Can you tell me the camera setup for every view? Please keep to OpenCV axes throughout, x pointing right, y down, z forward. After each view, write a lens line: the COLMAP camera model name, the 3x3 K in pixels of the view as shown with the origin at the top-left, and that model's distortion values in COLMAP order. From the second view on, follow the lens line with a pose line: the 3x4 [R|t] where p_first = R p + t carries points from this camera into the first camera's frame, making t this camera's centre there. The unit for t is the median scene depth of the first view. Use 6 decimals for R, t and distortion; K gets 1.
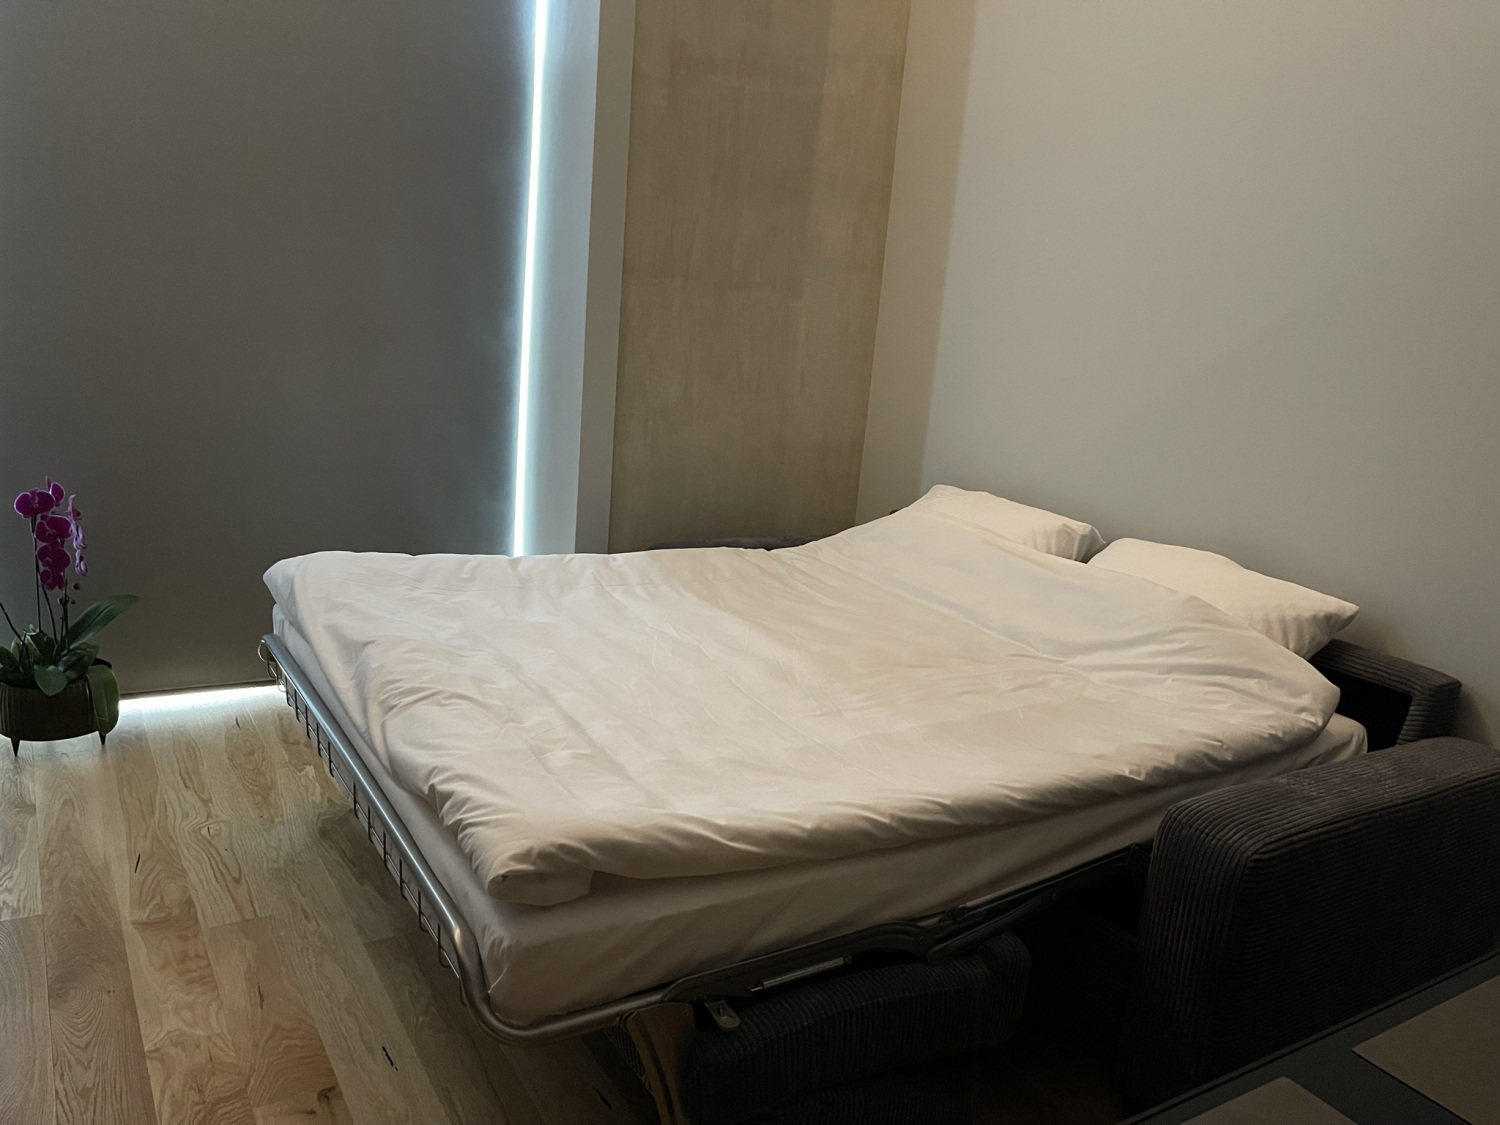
lens RADIAL K [[1133.3, 0, 750.0], [0, 1133.3, 562.5], [0, 0, 1]] dist [0.091660, -0.131280]
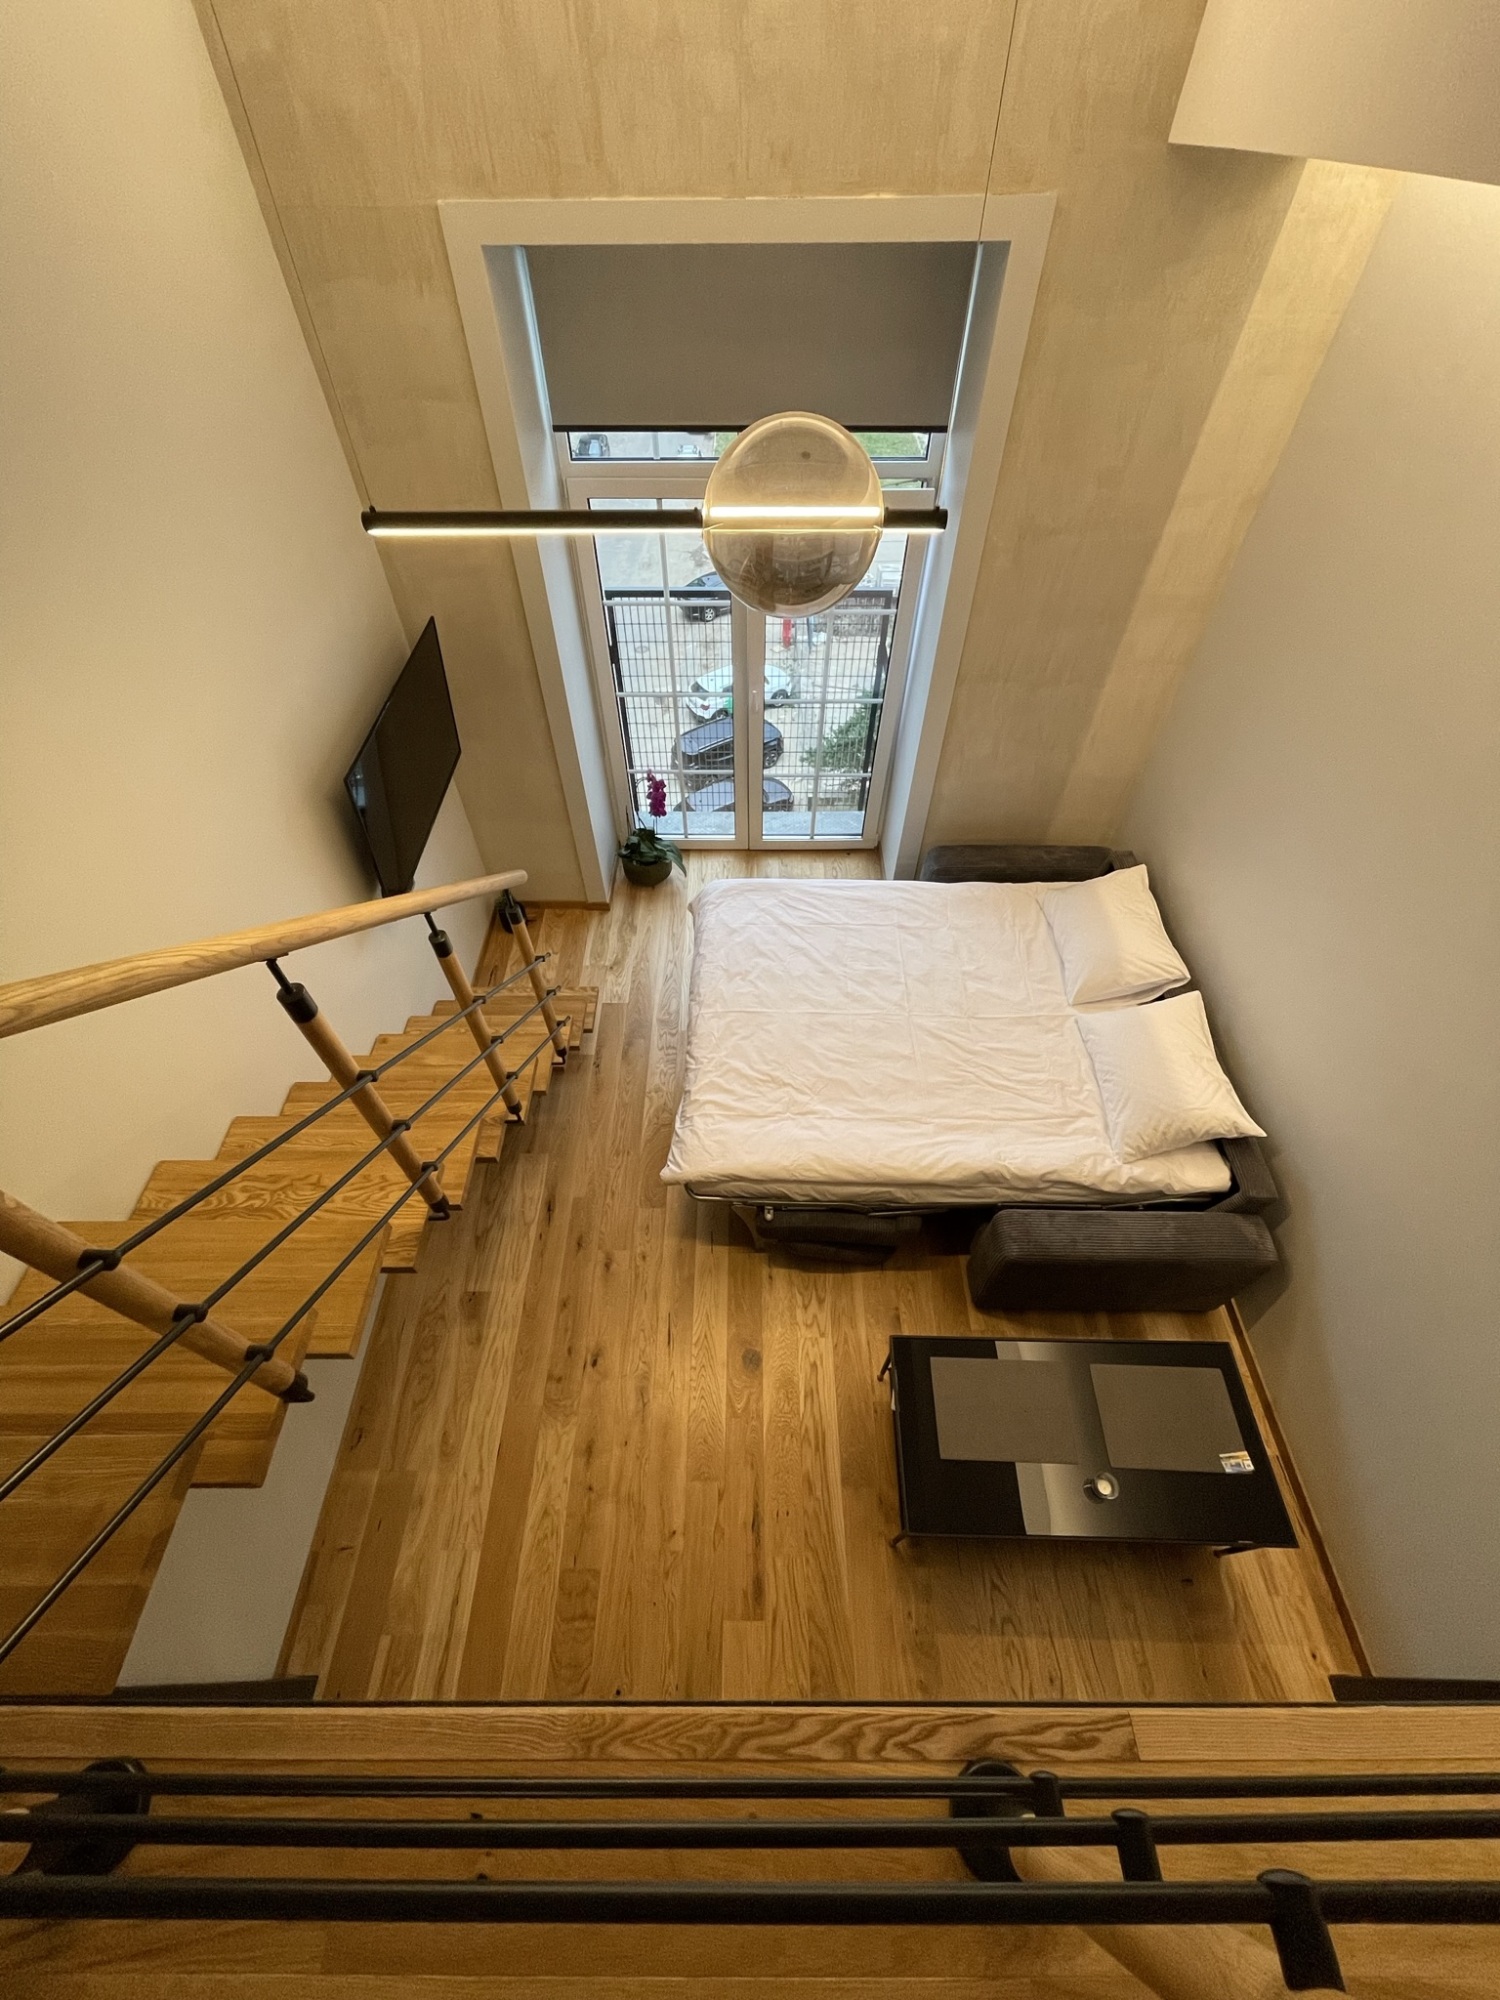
lens RADIAL K [[805.7, 0, 745.4], [0, 805.7, 997.4], [0, 0, 1]] dist [-0.003043, 0.000286]
pose [[0.843069, 0.354365, -0.404550, 0.217975], [-0.042376, 0.793654, 0.606892, -0.541346], [0.536134, -0.494508, 0.684121, -0.050148]]
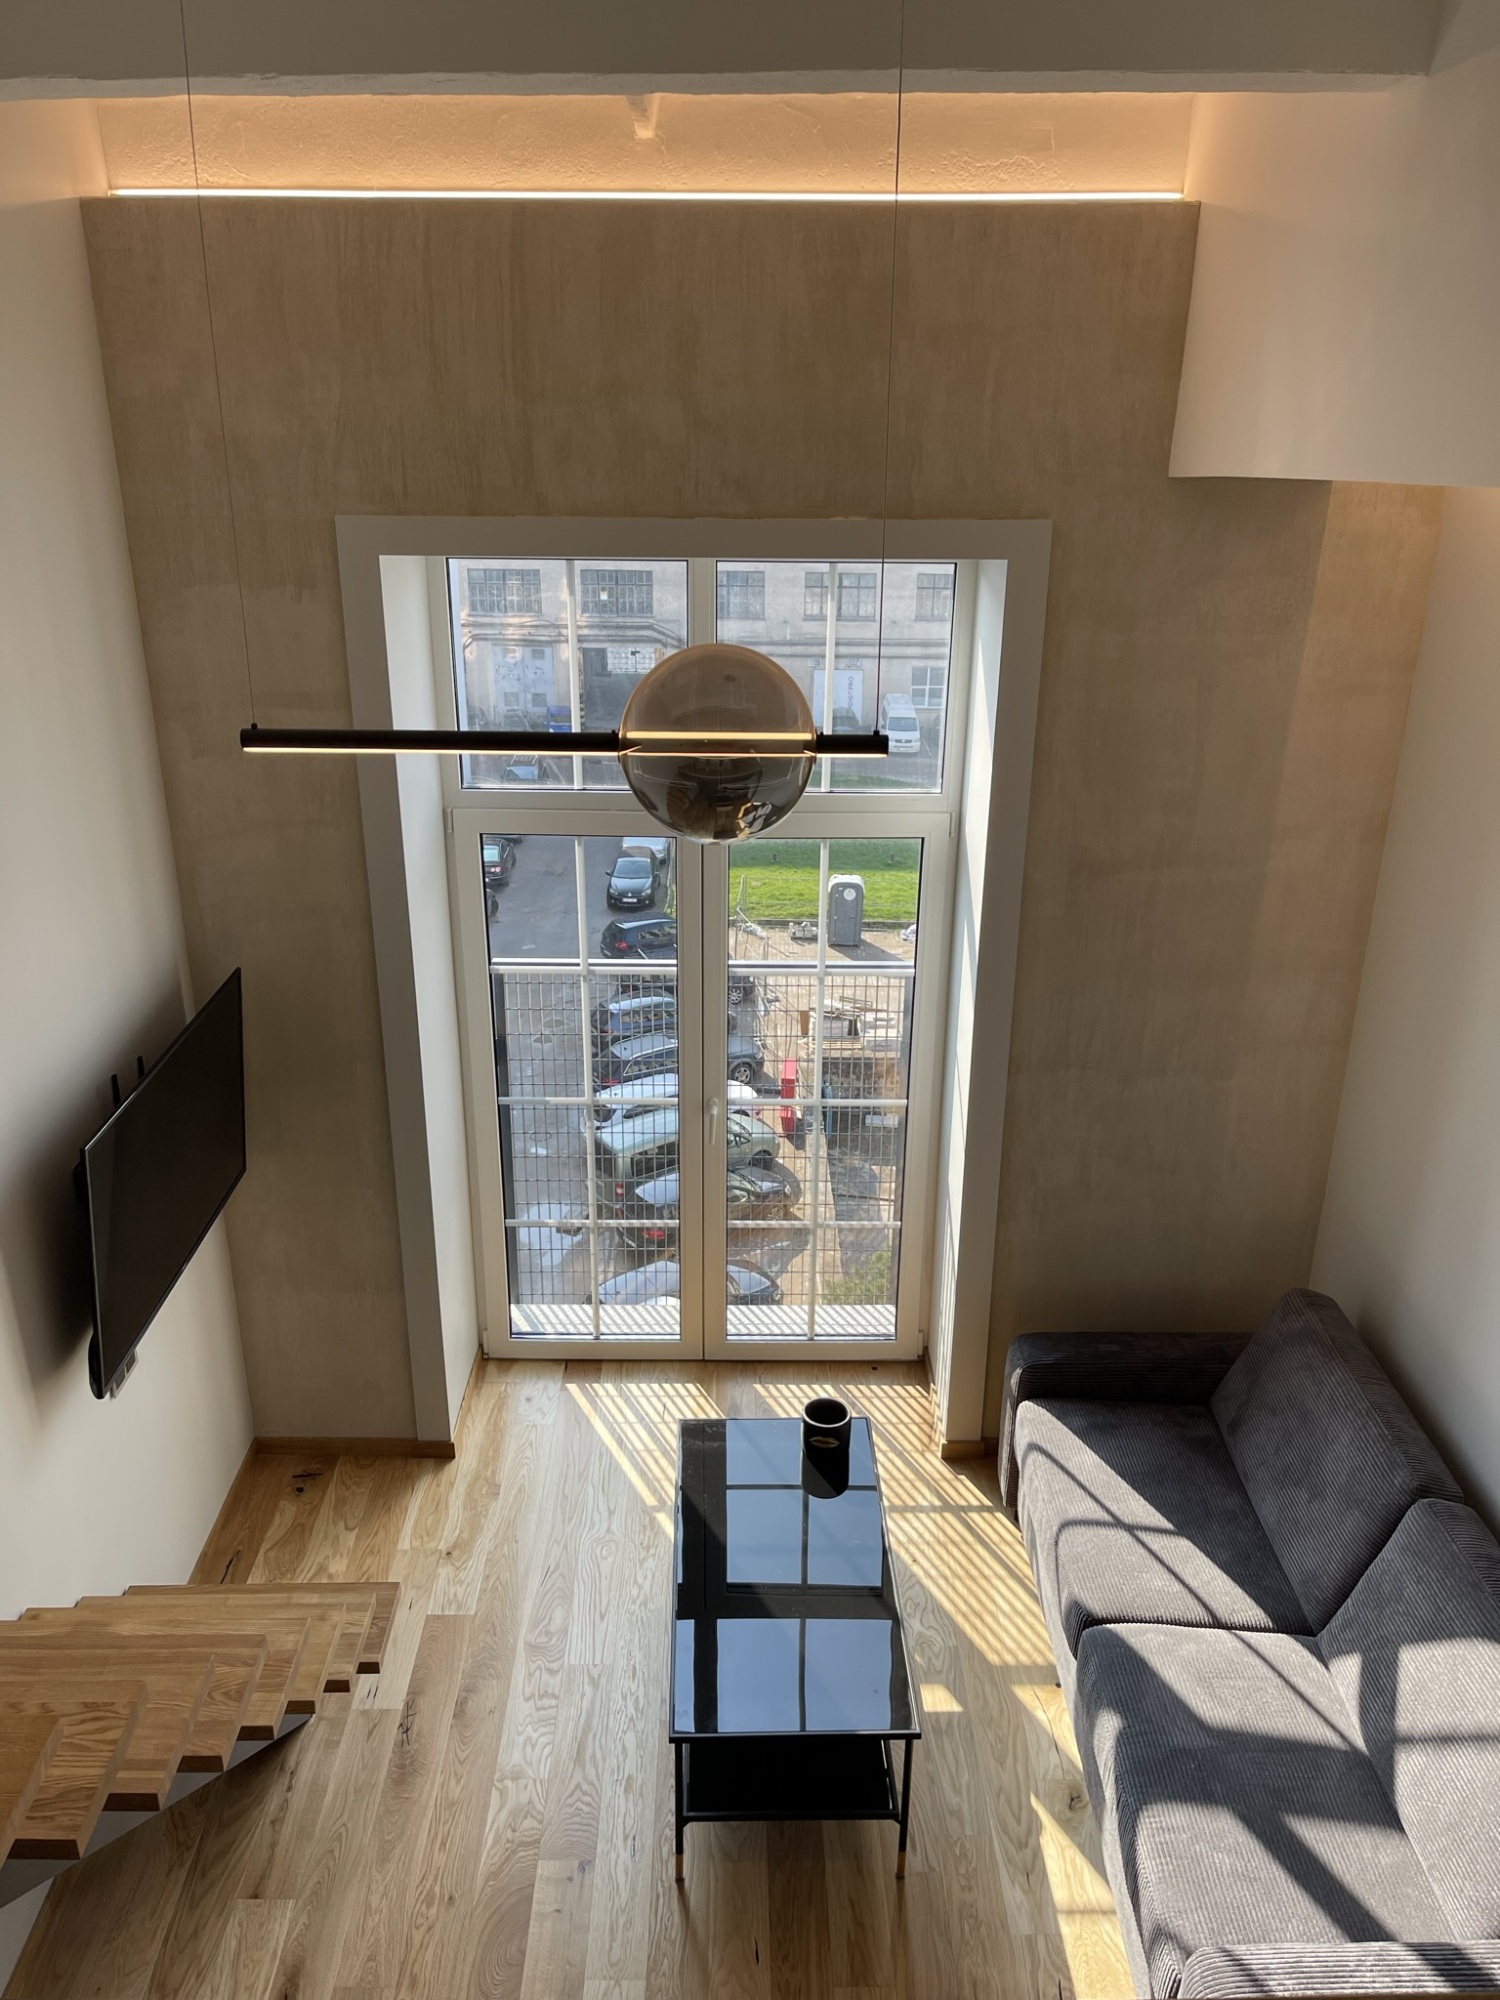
lens RADIAL K [[1511.1, 0, 748.9], [0, 1511.1, 1021.1], [0, 0, 1]] dist [0.091660, -0.131280]
pose [[0.851397, 0.126231, -0.509106, 0.350984], [-0.053148, 0.986376, 0.155687, -0.479612], [0.521823, -0.105494, 0.846506, -0.212911]]
